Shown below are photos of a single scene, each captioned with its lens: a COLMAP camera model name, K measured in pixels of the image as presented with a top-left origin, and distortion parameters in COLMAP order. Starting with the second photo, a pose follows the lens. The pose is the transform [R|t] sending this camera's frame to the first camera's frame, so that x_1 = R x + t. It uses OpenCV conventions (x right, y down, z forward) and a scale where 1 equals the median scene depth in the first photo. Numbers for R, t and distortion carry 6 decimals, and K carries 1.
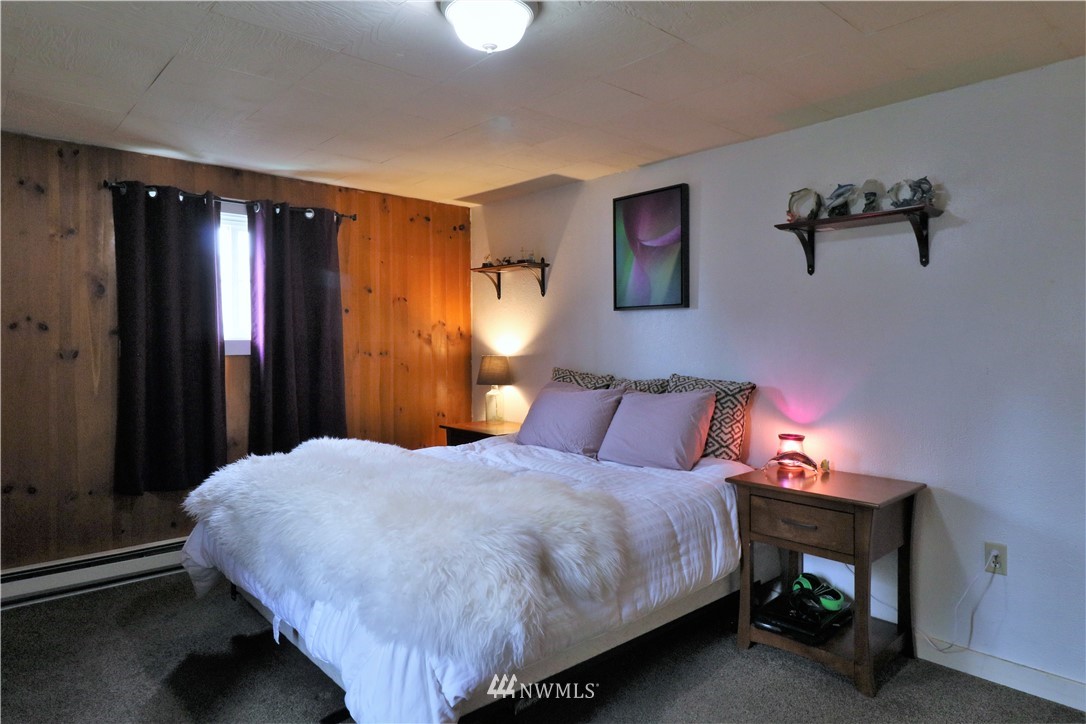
lens RADIAL K [[648.9, 0, 533.9], [0, 648.9, 338.4], [0, 0, 1]] dist [0.002400, 0.000745]
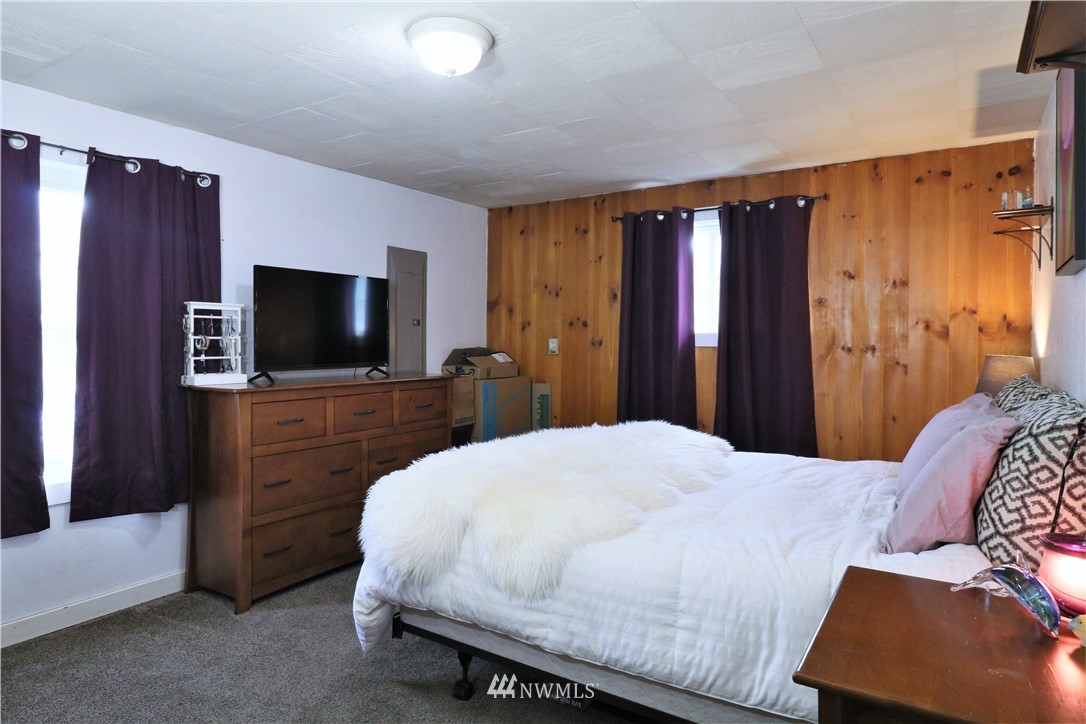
lens RADIAL K [[648.9, 0, 533.9], [0, 648.9, 338.4], [0, 0, 1]] dist [0.002400, 0.000745]
pose [[0.275903, 0.000855, -0.961185, 0.624494], [-0.003838, 0.999993, -0.000213, 0.015299], [0.961178, 0.003747, 0.275904, 0.474093]]
